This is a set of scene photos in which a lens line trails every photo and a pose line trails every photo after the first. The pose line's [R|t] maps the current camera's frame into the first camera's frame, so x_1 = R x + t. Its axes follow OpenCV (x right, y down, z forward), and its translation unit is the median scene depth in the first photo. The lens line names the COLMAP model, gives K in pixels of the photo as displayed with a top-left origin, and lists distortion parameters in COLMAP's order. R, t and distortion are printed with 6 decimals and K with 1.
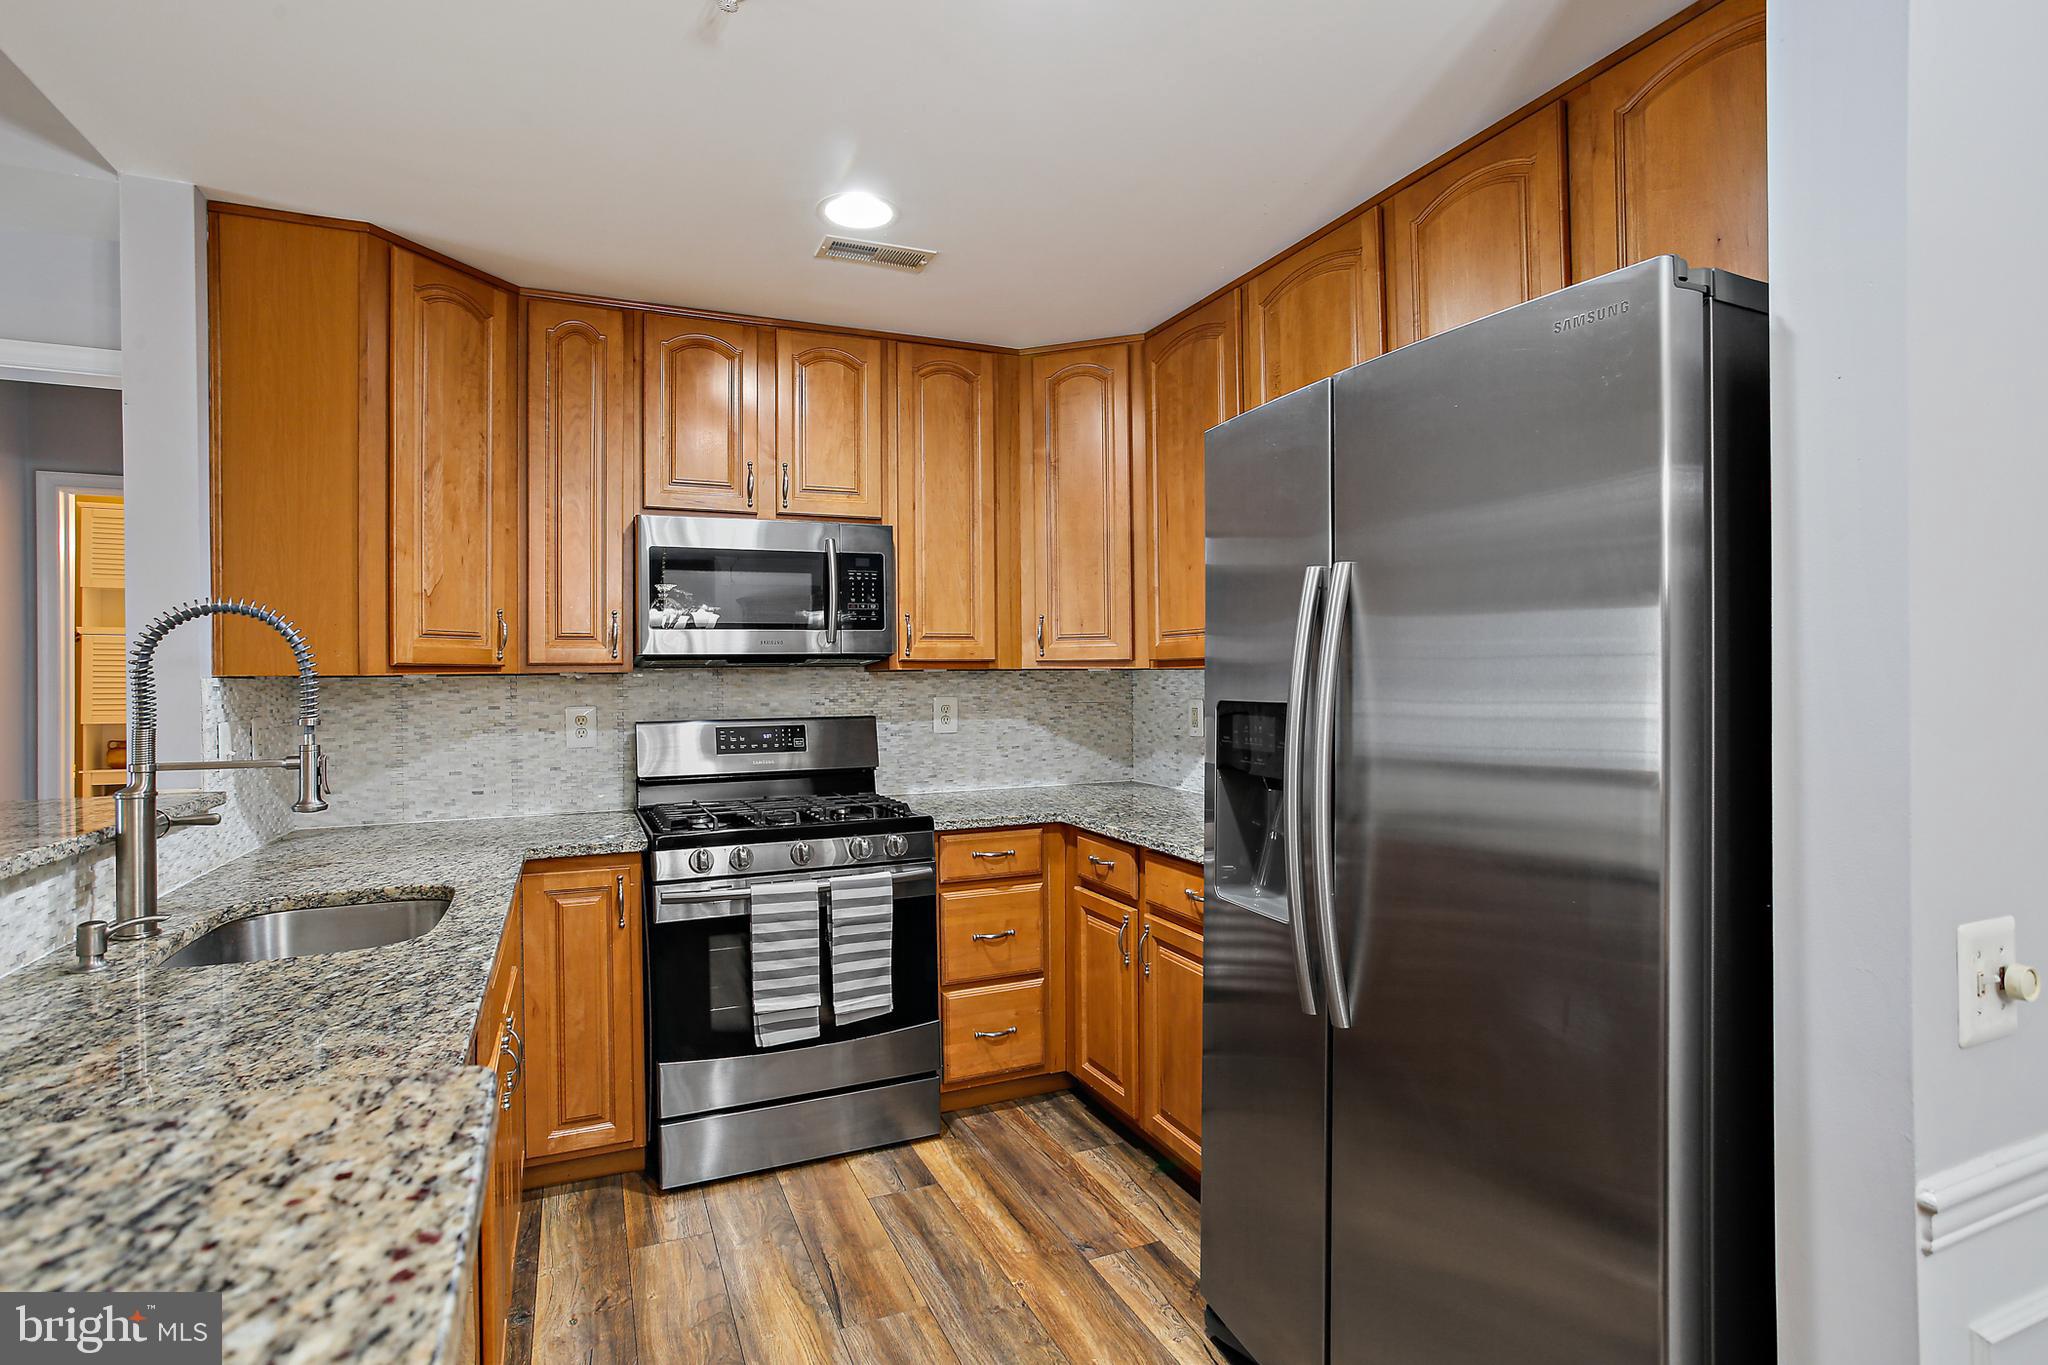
lens RADIAL K [[994.7, 0, 1004.4], [0, 994.7, 681.2], [0, 0, 1]] dist [-0.046262, 0.017166]
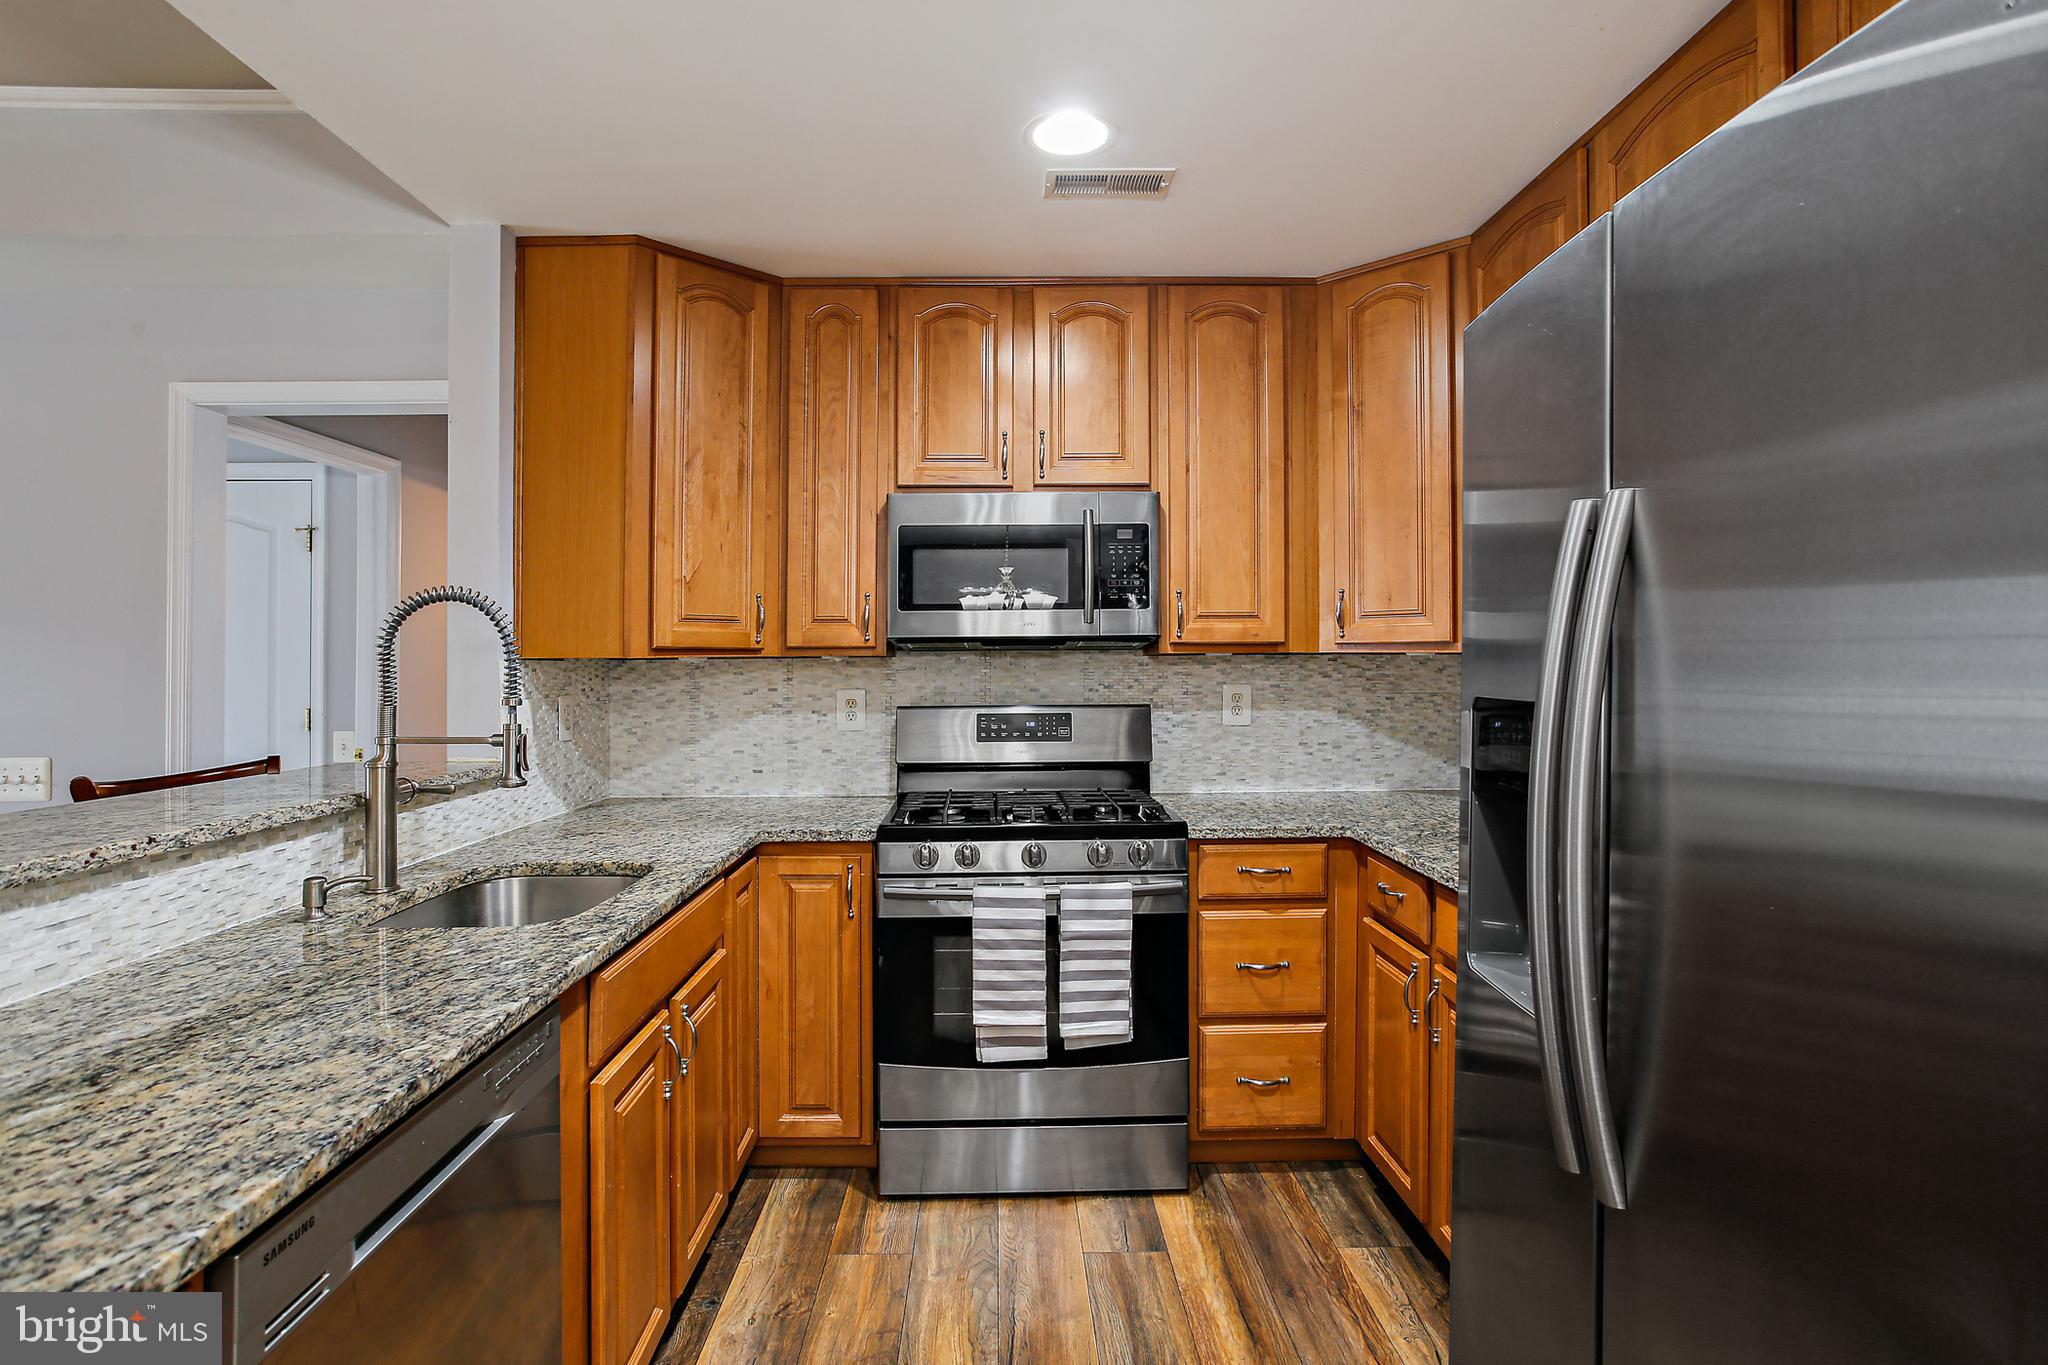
lens RADIAL K [[994.7, 0, 1009.6], [0, 994.7, 663.0], [0, 0, 1]] dist [-0.046262, 0.017166]
pose [[0.921546, 0.004696, -0.388242, 0.122142], [-0.005632, 0.999983, -0.001272, -0.001209], [0.388229, 0.003358, 0.921557, 0.141631]]
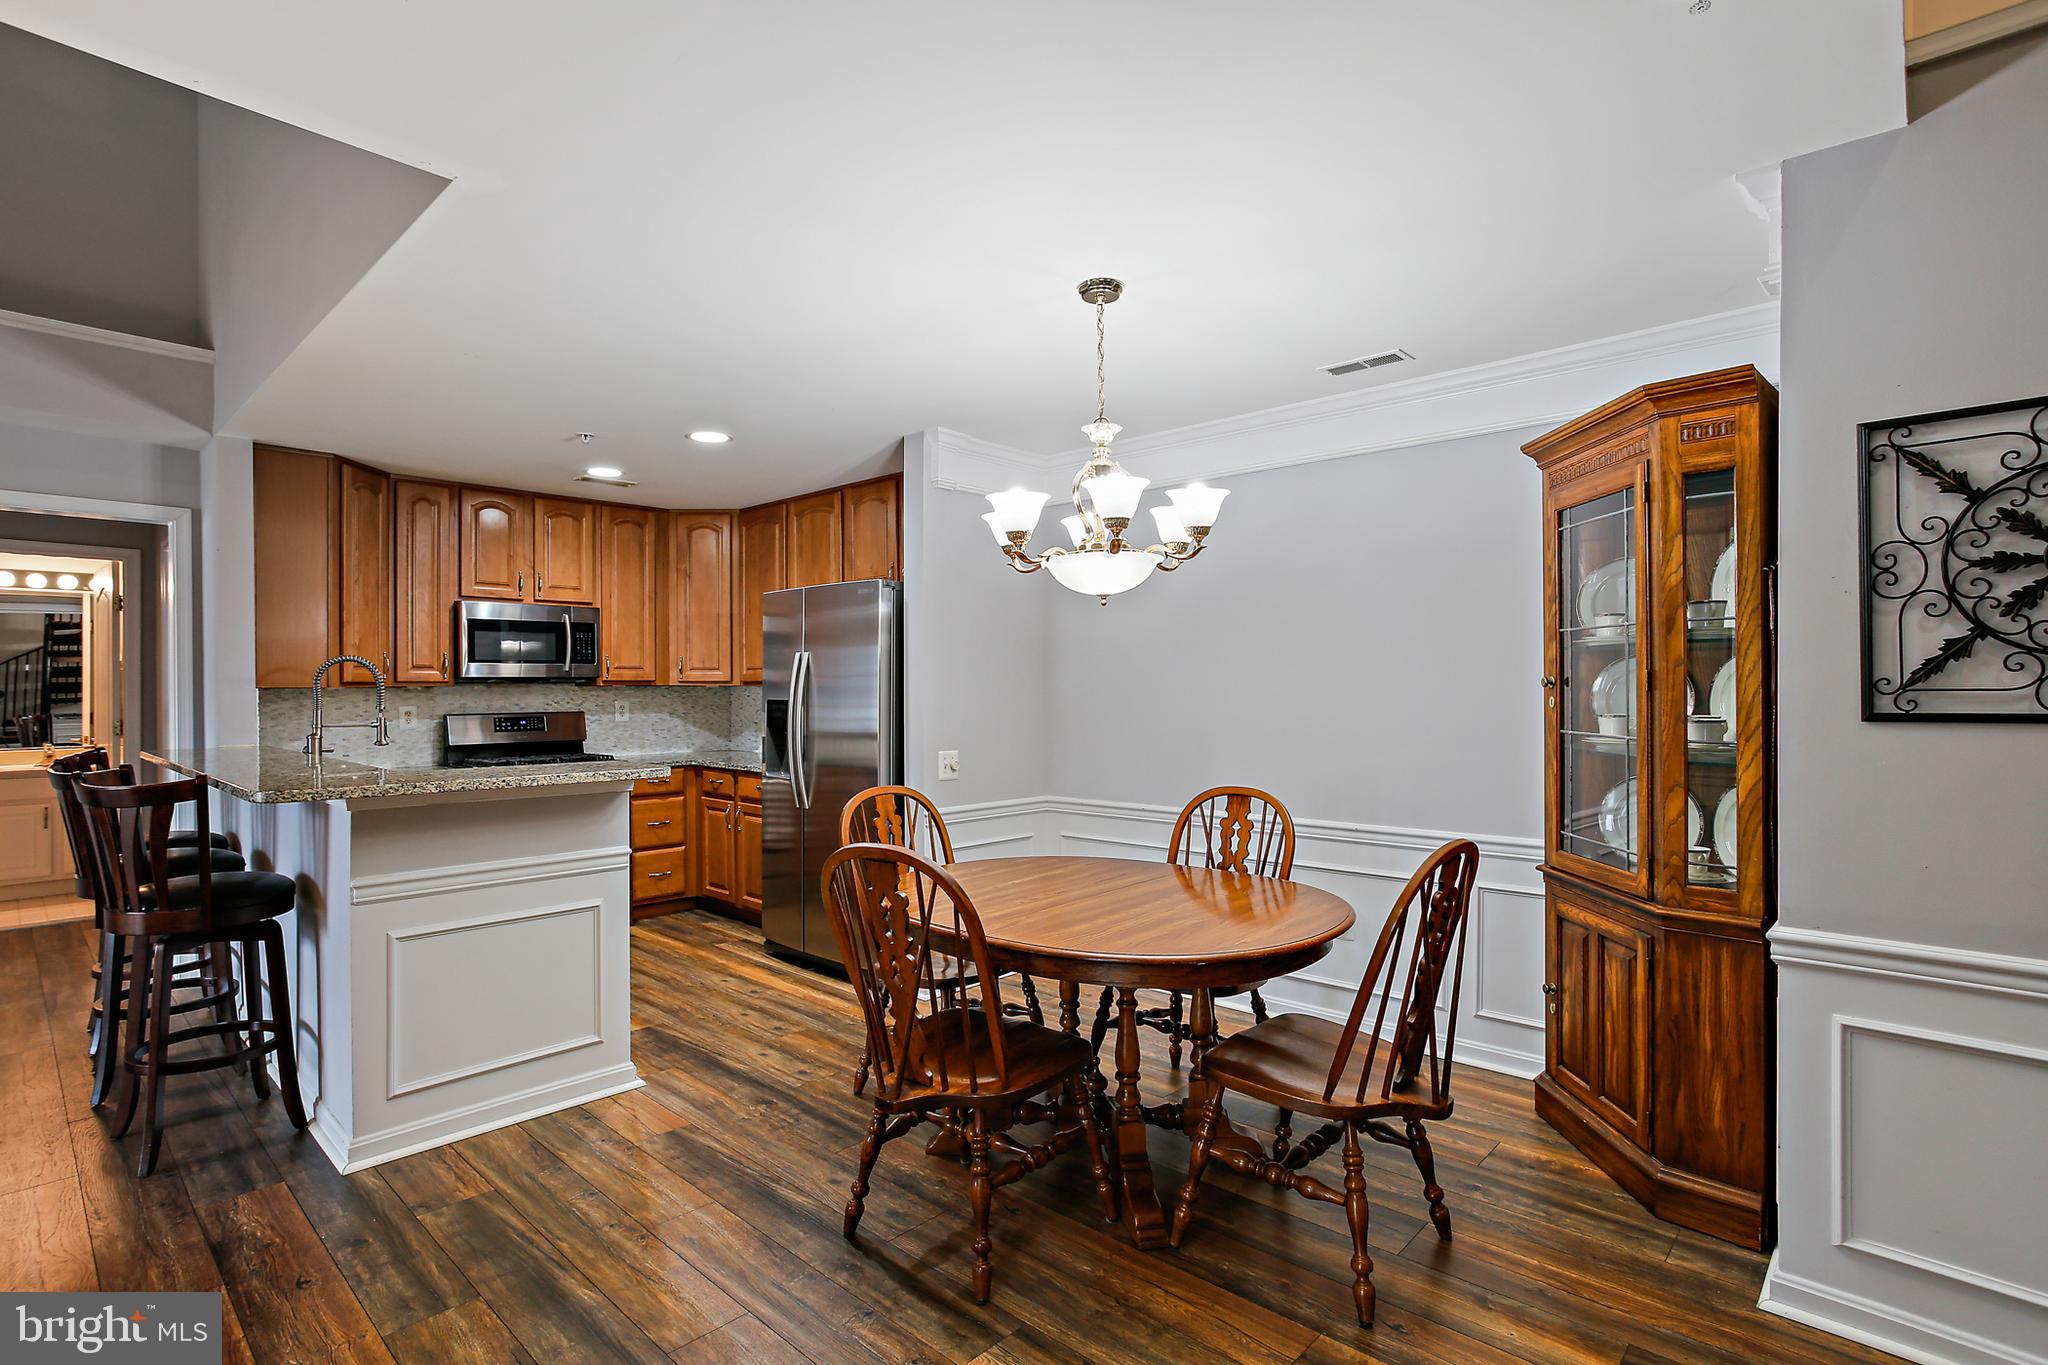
lens RADIAL K [[994.7, 0, 980.9], [0, 994.7, 691.7], [0, 0, 1]] dist [-0.046262, 0.017166]
pose [[0.928054, 0.003446, 0.372430, -0.153546], [-0.002958, 0.999994, -0.001881, 0.001252], [-0.372434, 0.000644, 0.928058, -1.068159]]
